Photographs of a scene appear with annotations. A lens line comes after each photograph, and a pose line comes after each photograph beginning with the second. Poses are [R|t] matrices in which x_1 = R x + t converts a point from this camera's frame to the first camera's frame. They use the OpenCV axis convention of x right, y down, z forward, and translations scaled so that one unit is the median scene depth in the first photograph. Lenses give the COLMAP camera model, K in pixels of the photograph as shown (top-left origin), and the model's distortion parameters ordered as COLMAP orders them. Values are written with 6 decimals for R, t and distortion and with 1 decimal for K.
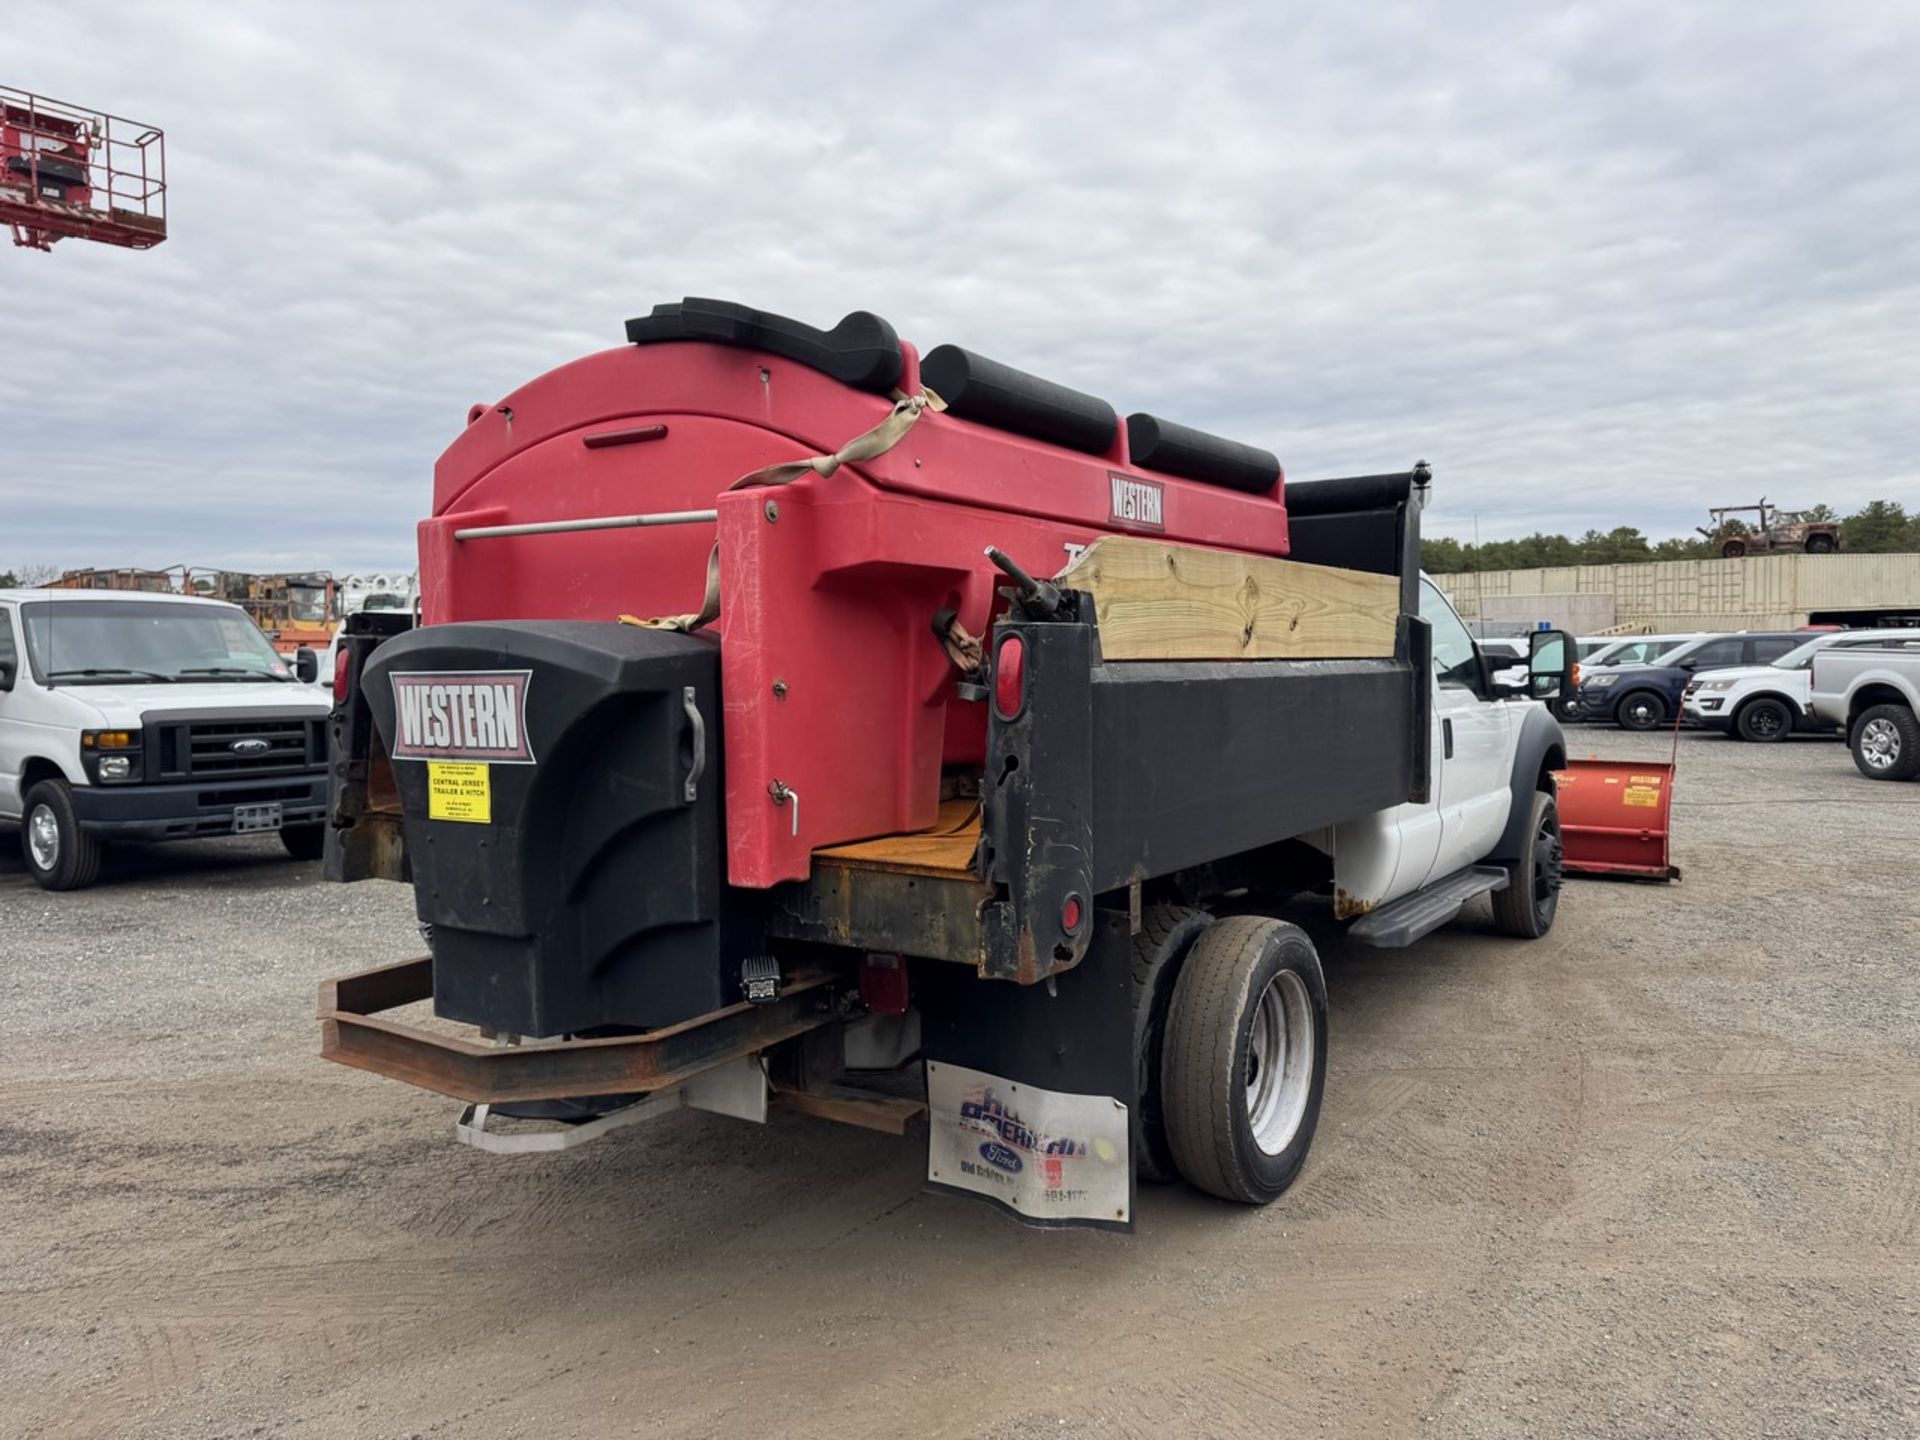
lens RADIAL K [[1369.4, 0, 960.9], [0, 1369.4, 739.0], [0, 0, 1]] dist [0.043081, -0.042484]
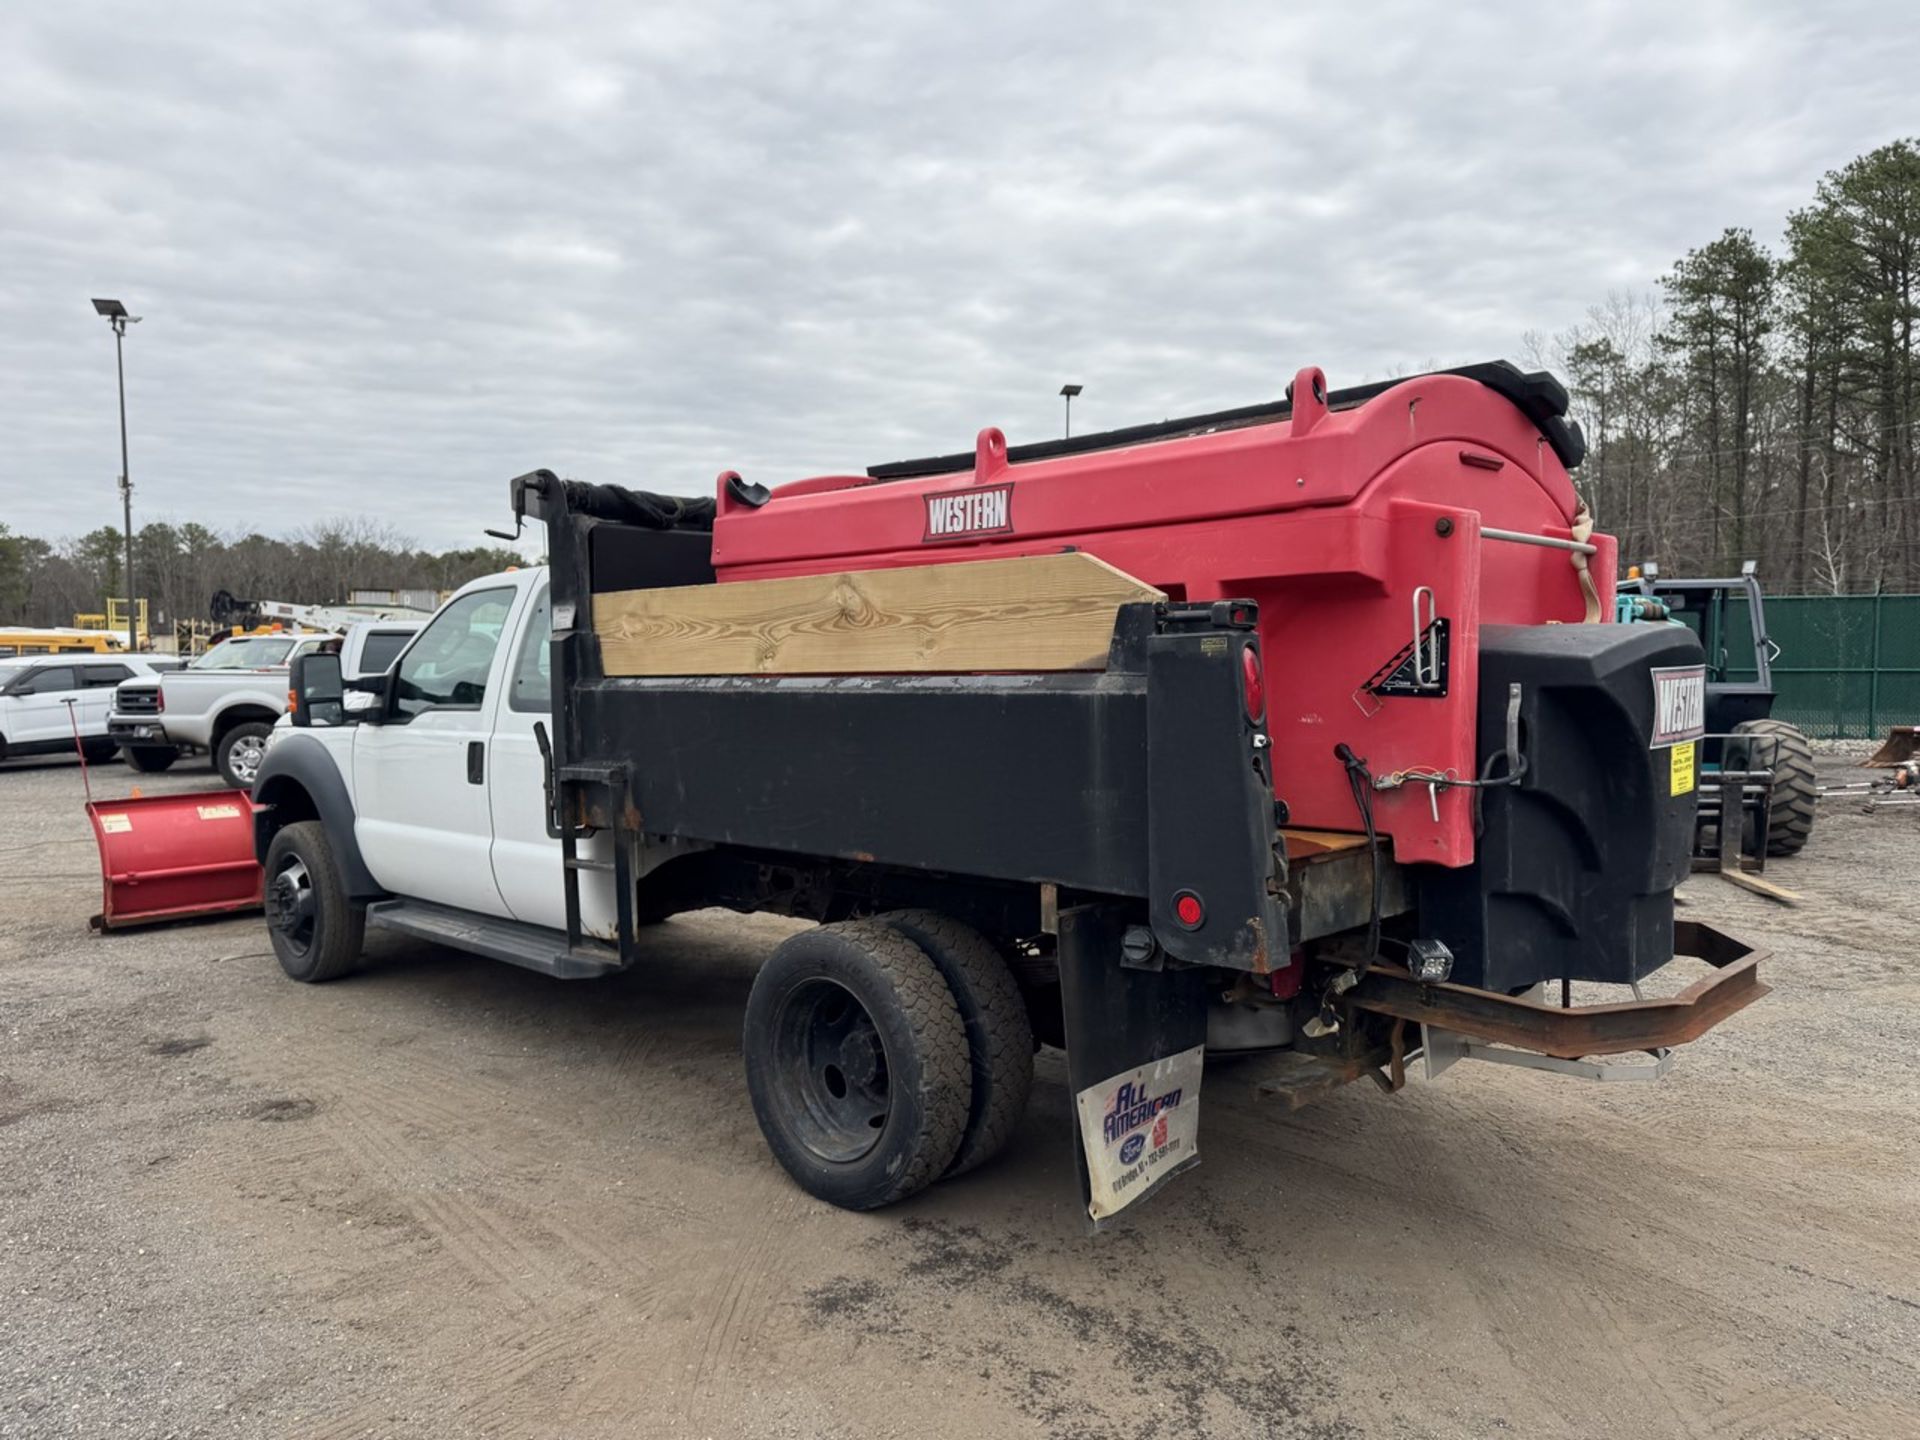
lens RADIAL K [[1375.3, 0, 954.4], [0, 1375.3, 717.0], [0, 0, 1]] dist [0.052007, -0.058730]
pose [[0.157810, -0.034566, 0.986864, -1.413951], [0.072499, 0.997096, 0.023331, -0.067228], [-0.984805, 0.067865, 0.159857, 1.223523]]
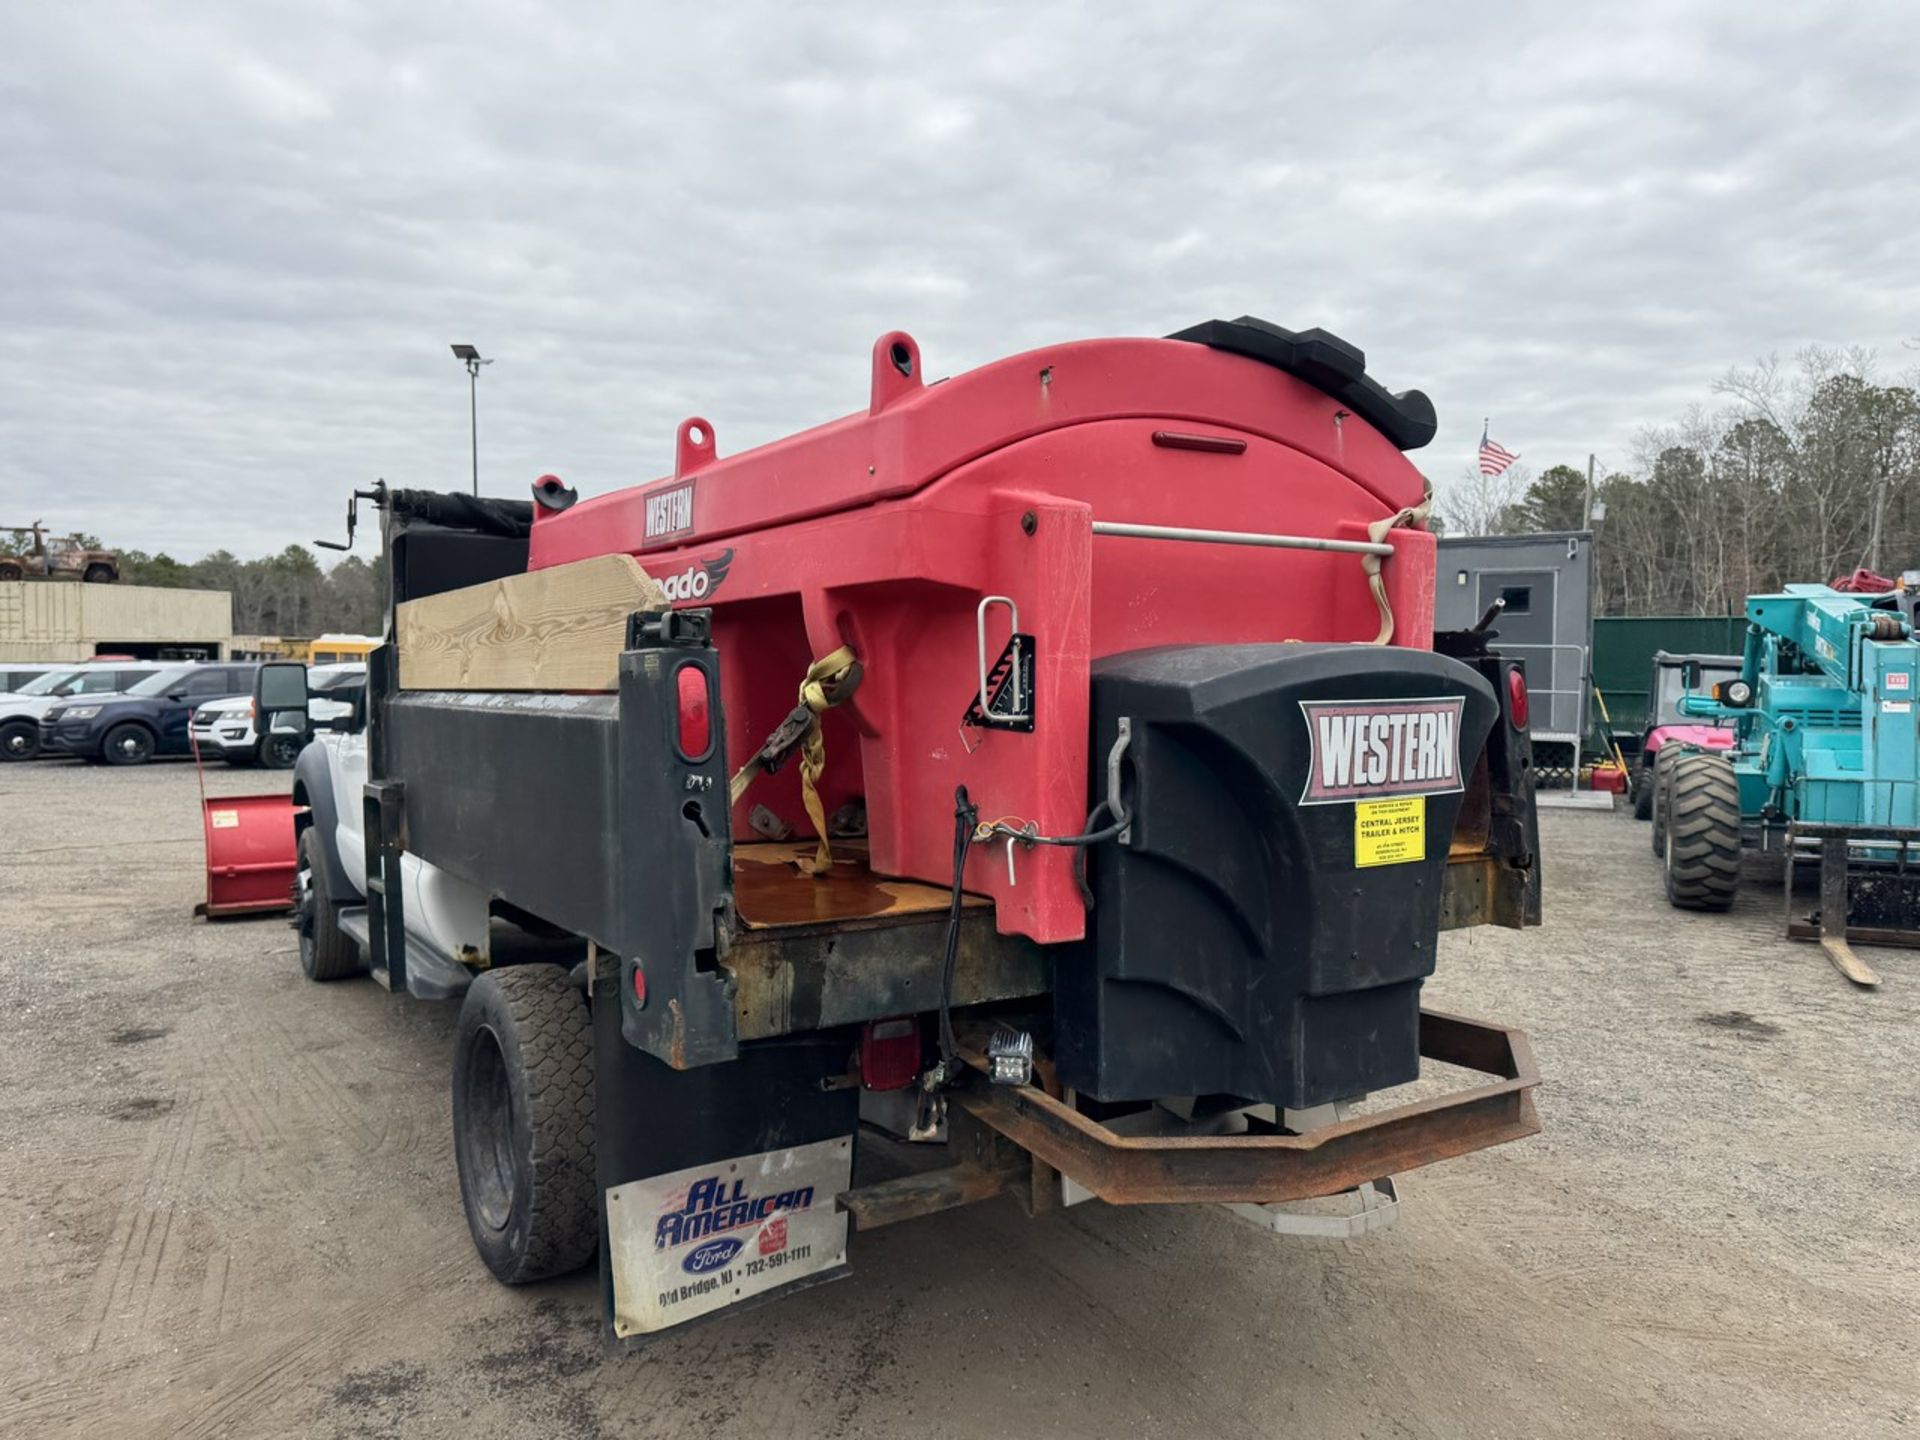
lens RADIAL K [[1369.4, 0, 960.9], [0, 1369.4, 739.0], [0, 0, 1]] dist [0.043081, -0.042484]
pose [[0.386514, -0.033044, 0.921691, -1.118959], [0.053330, 0.998487, 0.013434, -0.042650], [-0.920740, 0.043961, 0.387691, 0.778389]]
